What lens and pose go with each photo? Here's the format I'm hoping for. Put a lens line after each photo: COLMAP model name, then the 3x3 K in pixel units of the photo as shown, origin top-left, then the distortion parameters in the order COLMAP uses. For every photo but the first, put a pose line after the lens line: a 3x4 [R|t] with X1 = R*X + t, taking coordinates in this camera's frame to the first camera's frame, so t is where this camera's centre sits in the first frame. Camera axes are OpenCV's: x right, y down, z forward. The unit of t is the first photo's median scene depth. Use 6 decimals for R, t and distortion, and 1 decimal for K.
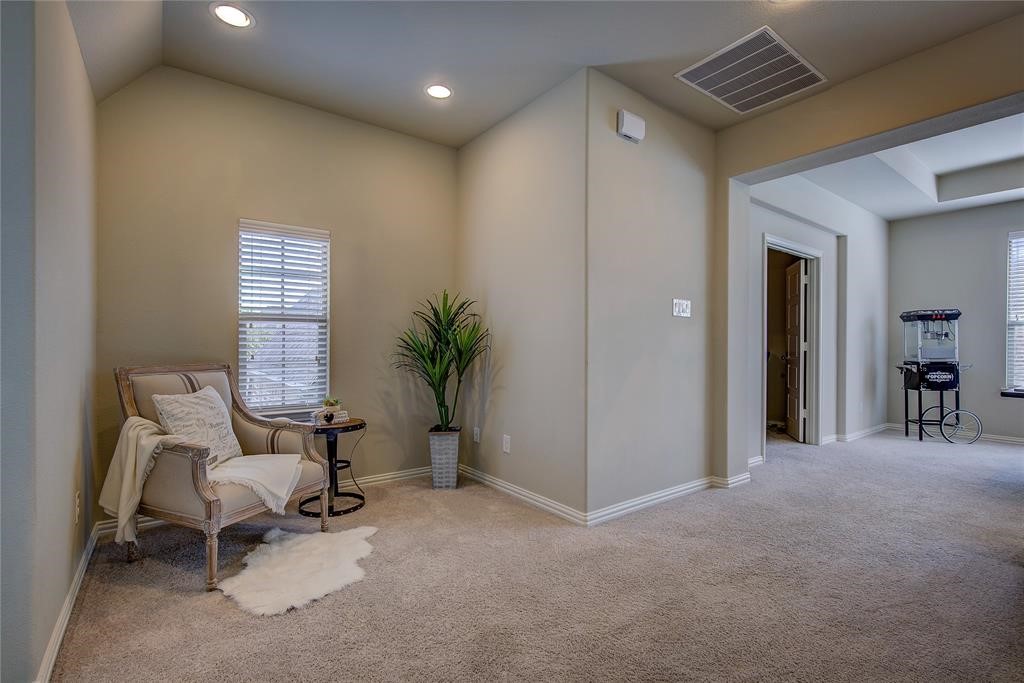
lens RADIAL K [[469.5, 0, 514.6], [0, 469.5, 344.4], [0, 0, 1]] dist [-0.003305, 0.000044]
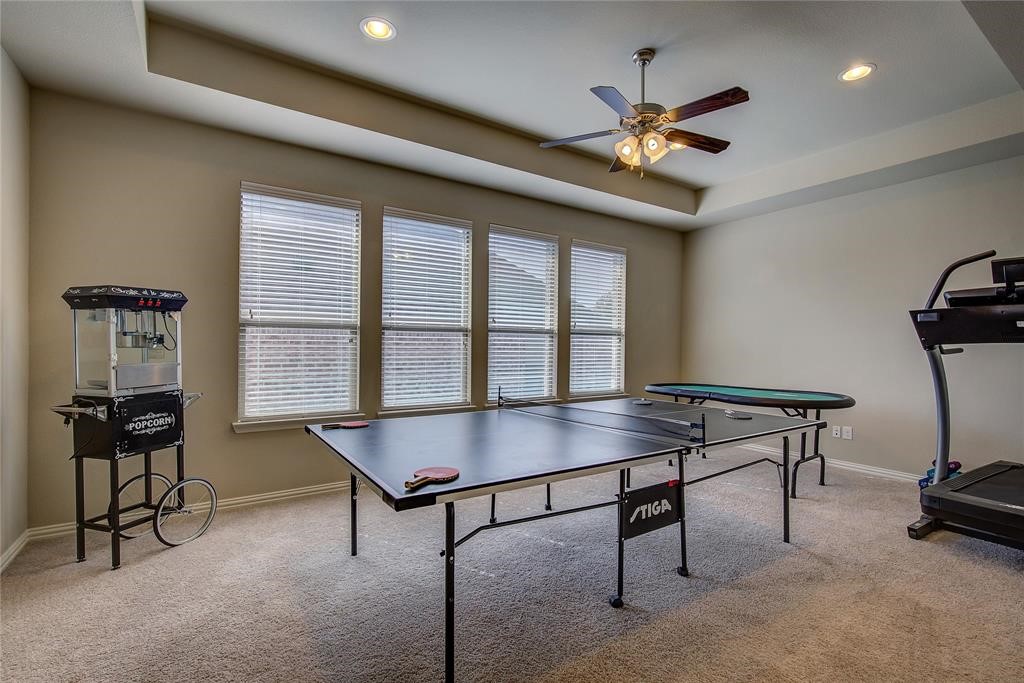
lens RADIAL K [[469.5, 0, 516.0], [0, 469.5, 346.7], [0, 0, 1]] dist [-0.003305, 0.000044]
pose [[0.067363, -0.008417, 0.997693, 0.433005], [-0.003676, 0.999956, 0.008684, -0.018128], [-0.997722, -0.004252, 0.067329, 0.574597]]
